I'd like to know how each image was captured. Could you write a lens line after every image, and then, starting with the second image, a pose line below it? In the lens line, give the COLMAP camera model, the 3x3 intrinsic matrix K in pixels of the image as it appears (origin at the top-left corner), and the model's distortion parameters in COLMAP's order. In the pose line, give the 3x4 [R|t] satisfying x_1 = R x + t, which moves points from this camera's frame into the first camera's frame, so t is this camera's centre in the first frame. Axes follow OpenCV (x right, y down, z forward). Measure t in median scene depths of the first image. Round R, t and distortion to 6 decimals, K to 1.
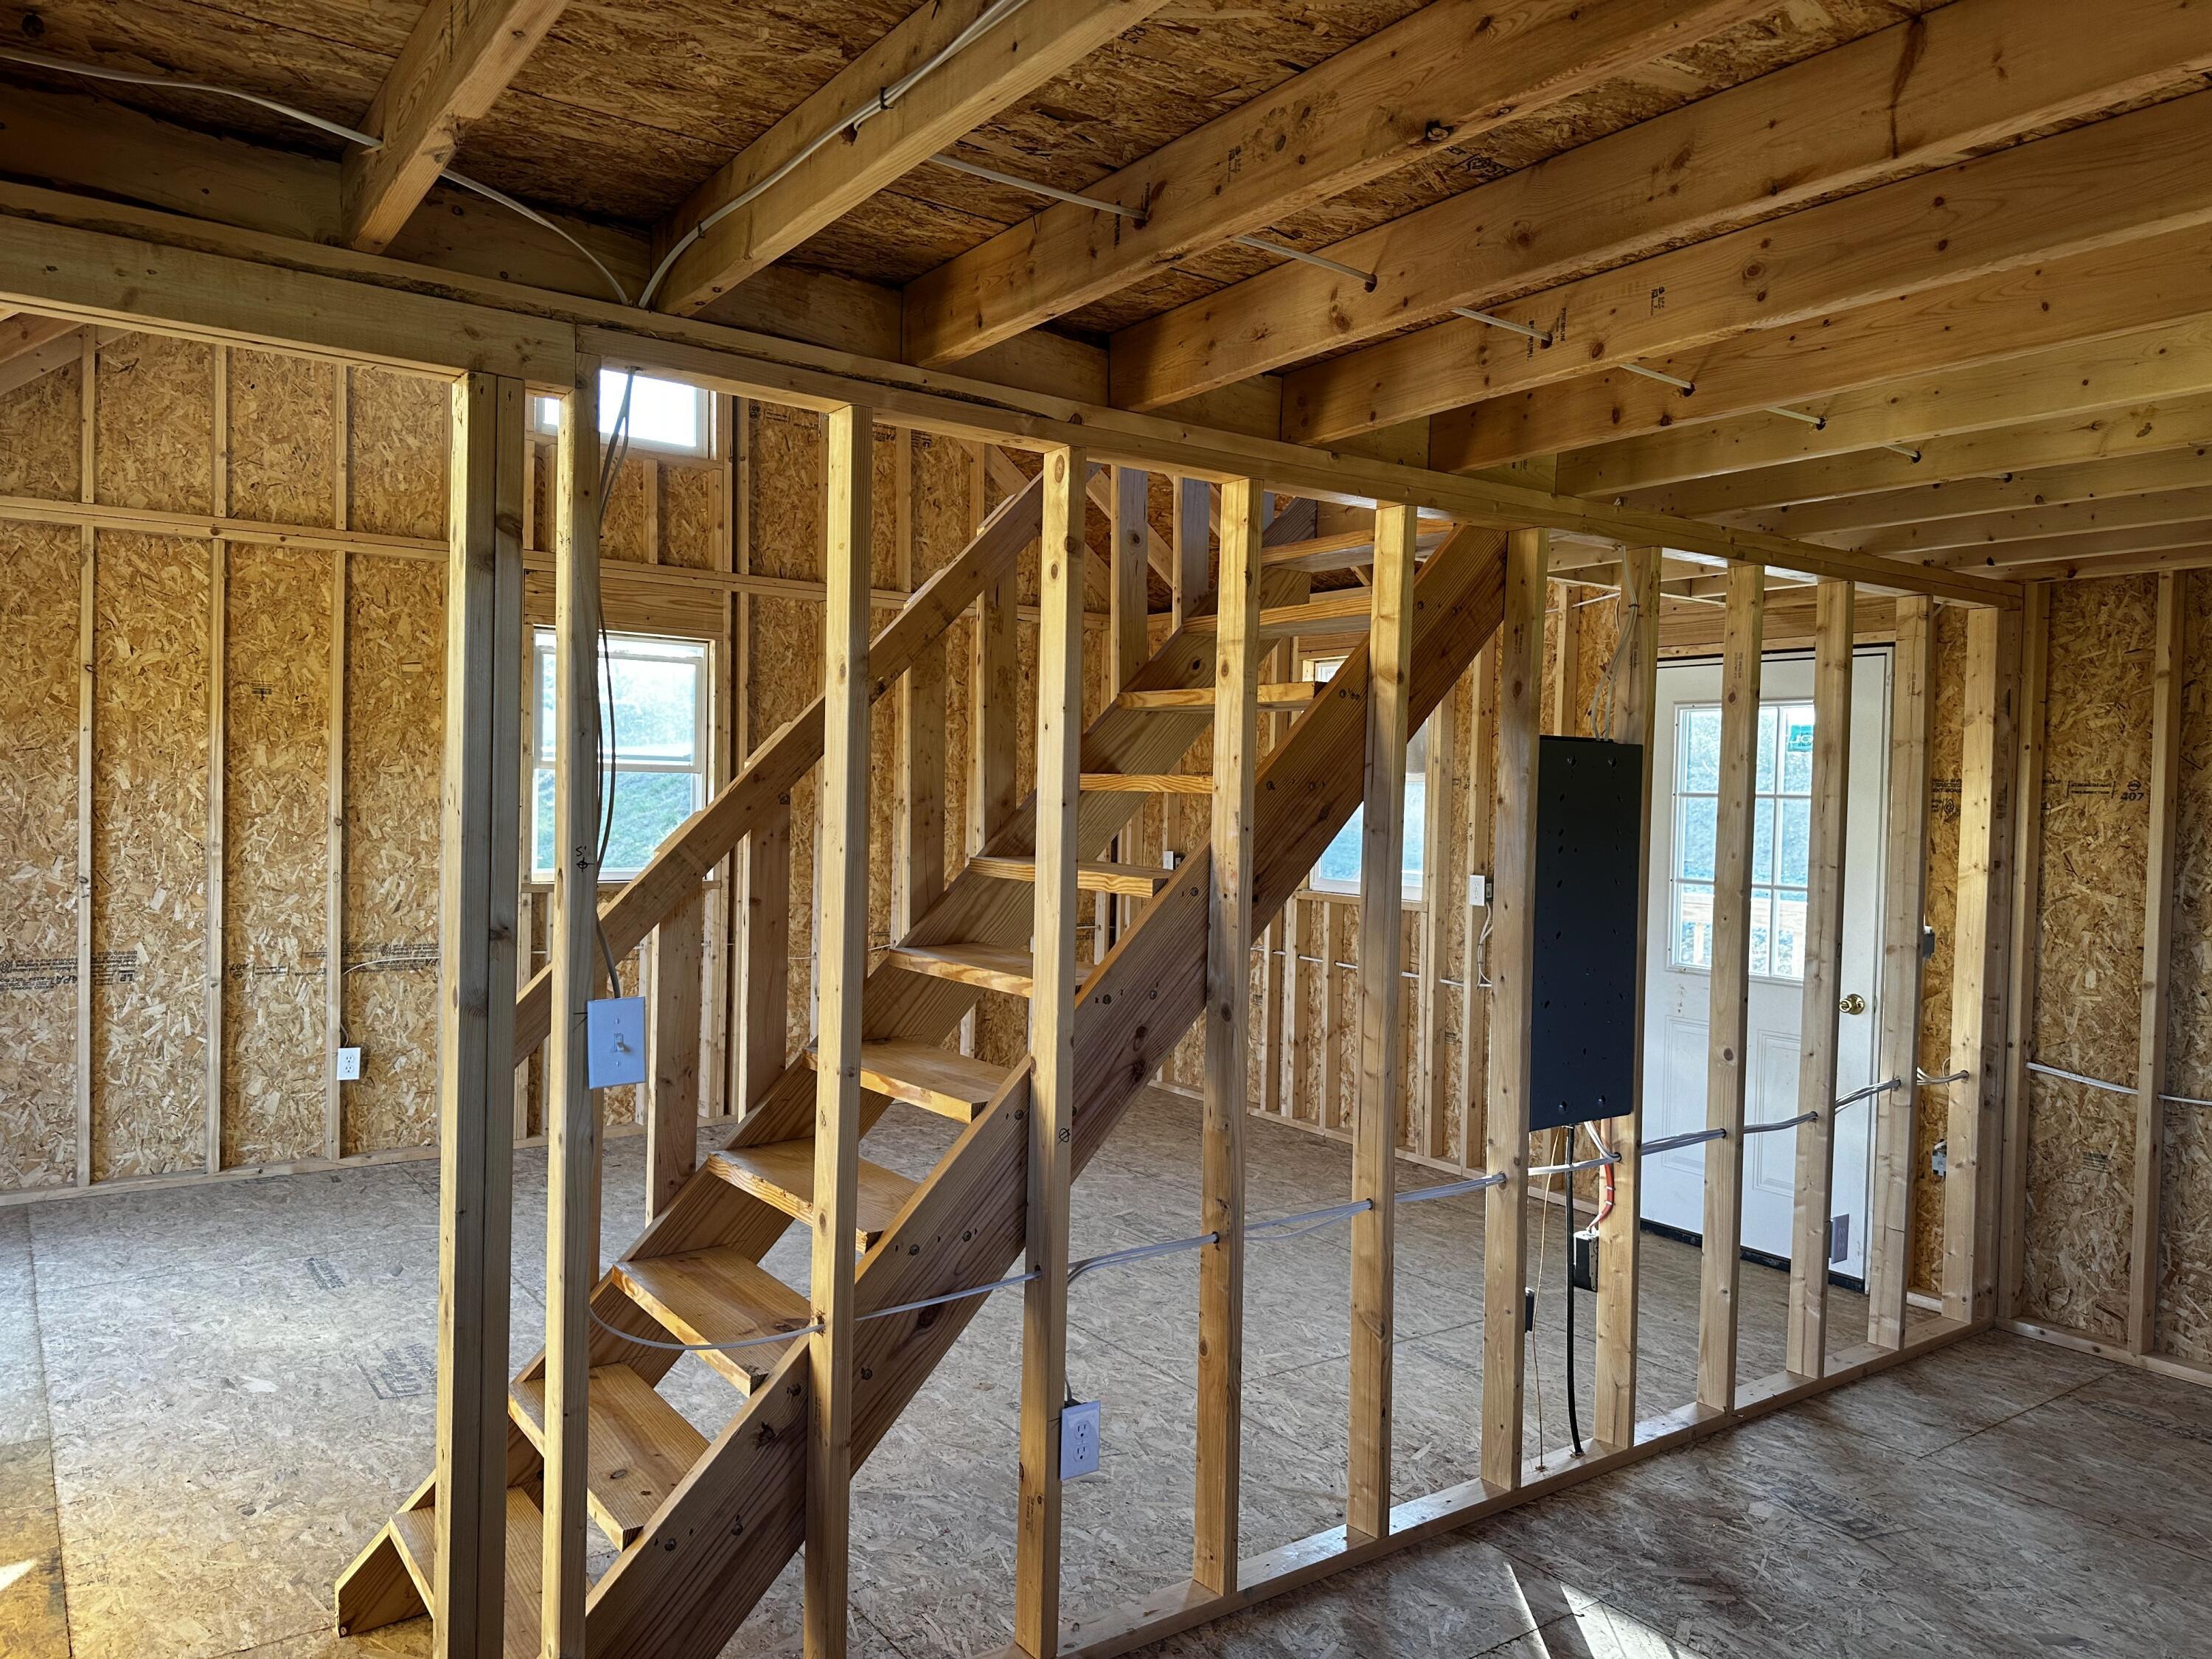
lens RADIAL K [[1570.9, 0, 1117.0], [0, 1570.9, 861.0], [0, 0, 1]] dist [0.002055, -0.012067]
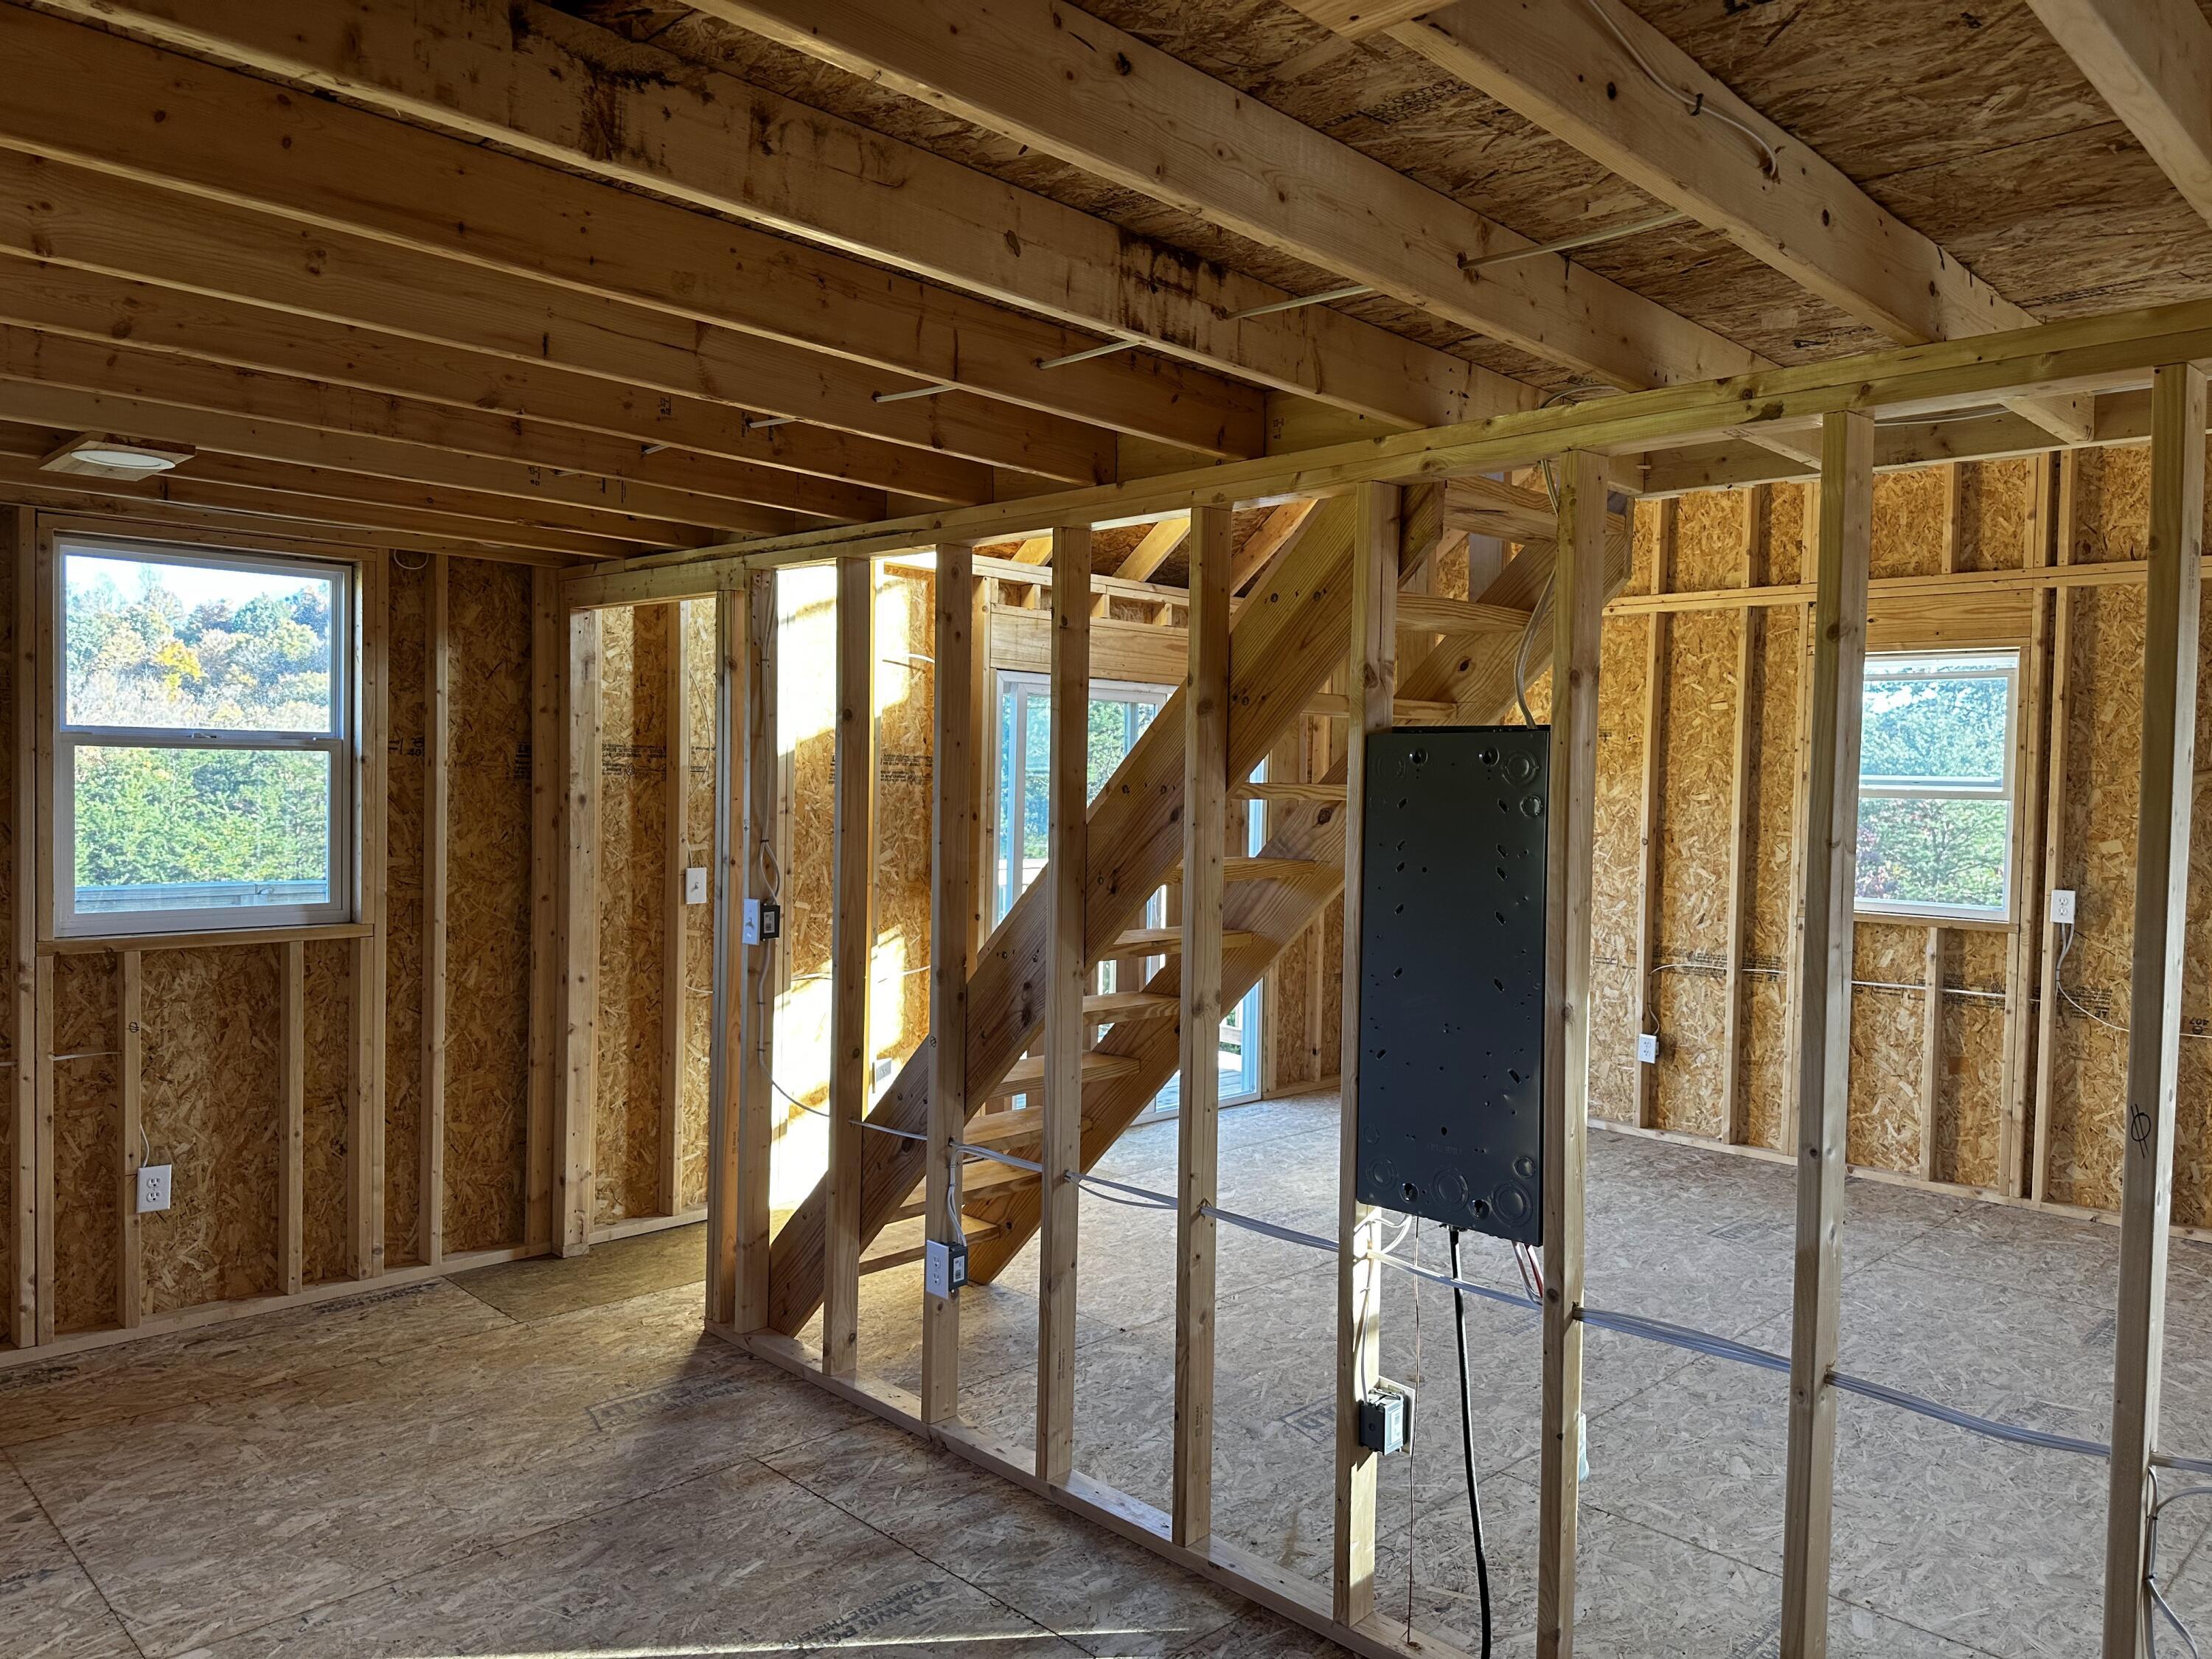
lens RADIAL K [[1551.2, 0, 1094.5], [0, 1551.2, 839.5], [0, 0, 1]] dist [0.194022, -0.346024]
pose [[0.141943, 0.017603, -0.989718, 0.642992], [-0.060031, 0.998155, 0.009144, -0.012887], [0.988053, 0.058116, 0.142737, 0.432845]]
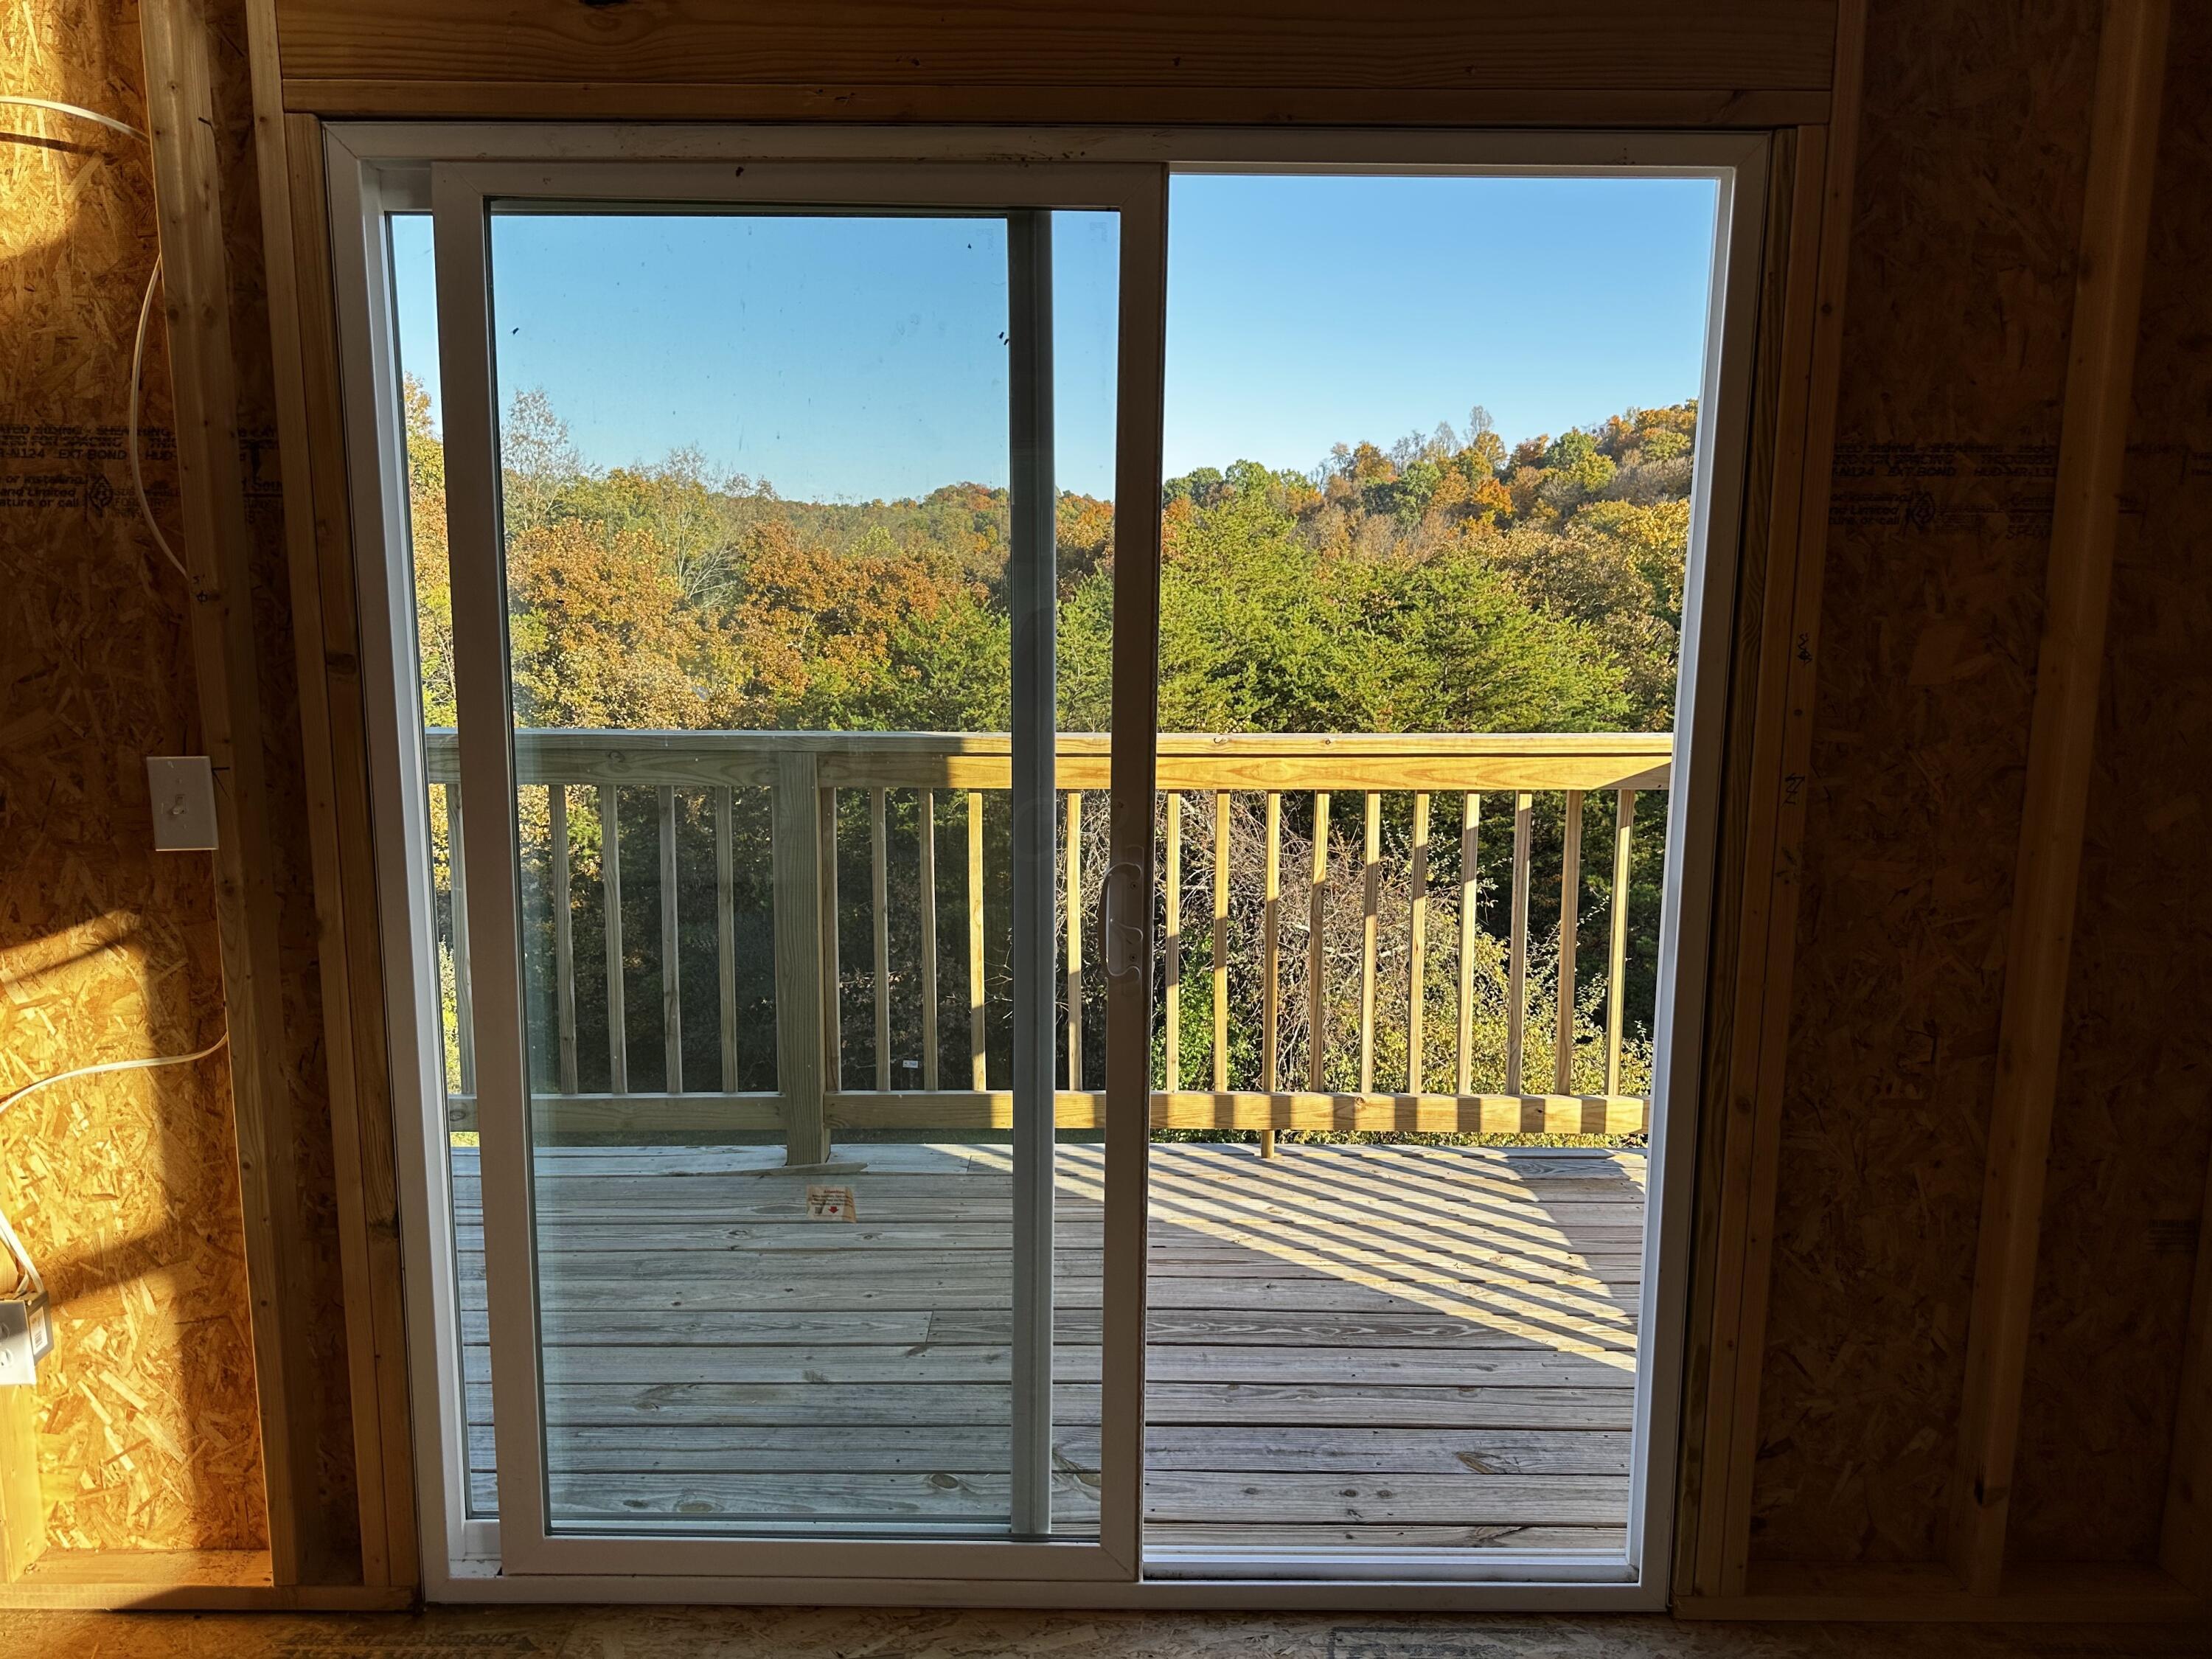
lens RADIAL K [[1551.2, 0, 1094.5], [0, 1551.2, 839.5], [0, 0, 1]] dist [0.194022, -0.346024]
pose [[-0.586867, 0.100532, -0.803418, -0.275642], [-0.057348, 0.984609, 0.165095, -0.032953], [0.807650, 0.142964, -0.572069, 0.859756]]
